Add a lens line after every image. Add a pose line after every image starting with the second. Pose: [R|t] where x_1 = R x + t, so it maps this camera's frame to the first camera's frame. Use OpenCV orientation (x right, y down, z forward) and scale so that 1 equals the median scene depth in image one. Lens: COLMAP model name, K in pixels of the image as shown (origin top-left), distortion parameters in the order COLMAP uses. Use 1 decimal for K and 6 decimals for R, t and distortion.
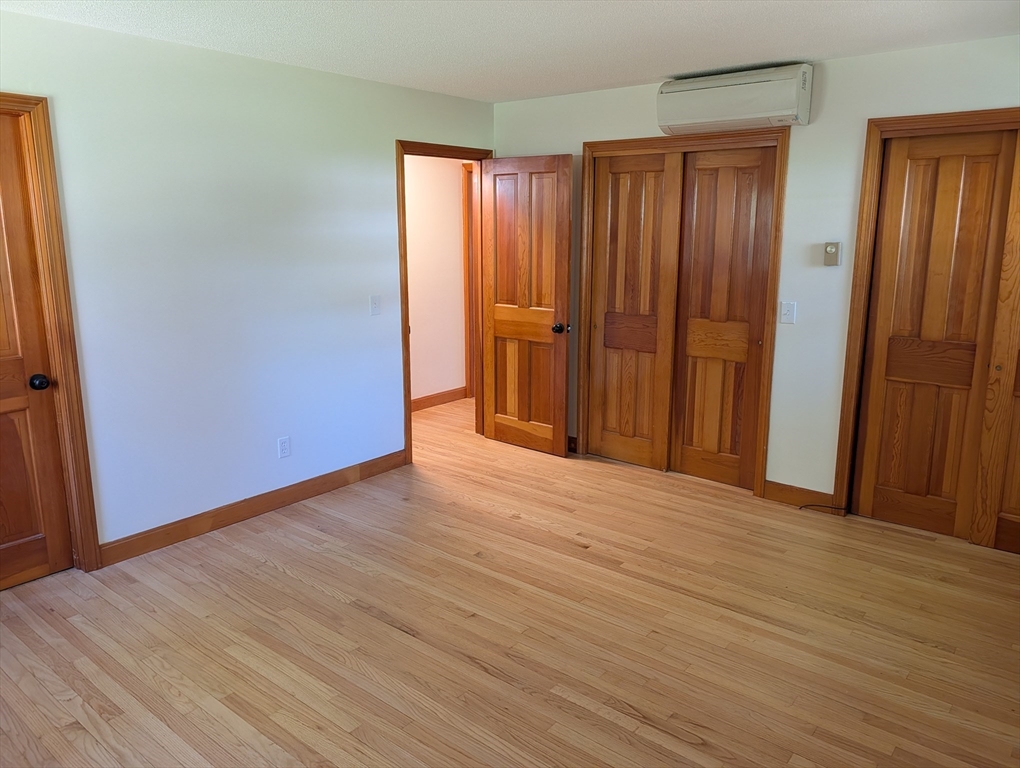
lens RADIAL K [[729.5, 0, 505.0], [0, 729.5, 382.1], [0, 0, 1]] dist [0.044786, -0.054929]
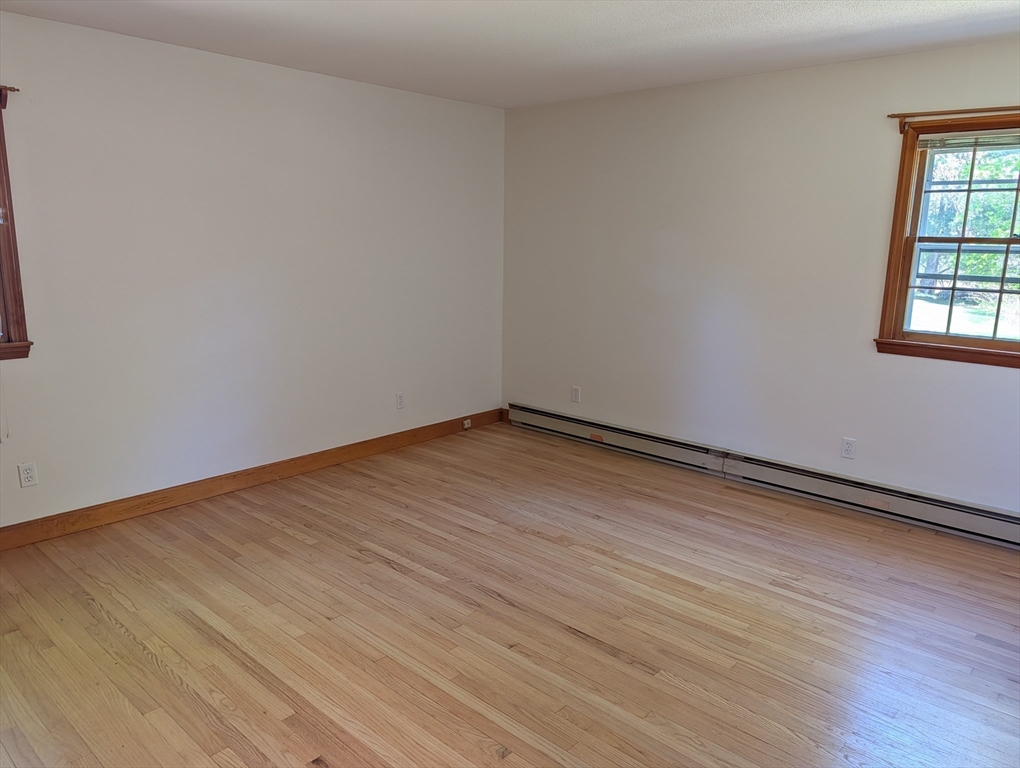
lens RADIAL K [[729.5, 0, 505.0], [0, 729.5, 382.1], [0, 0, 1]] dist [0.044786, -0.054929]
pose [[-0.998874, -0.022853, 0.041564, -0.069032], [-0.004092, 0.914534, 0.404489, -0.357171], [-0.047255, 0.403863, -0.913598, 1.759022]]
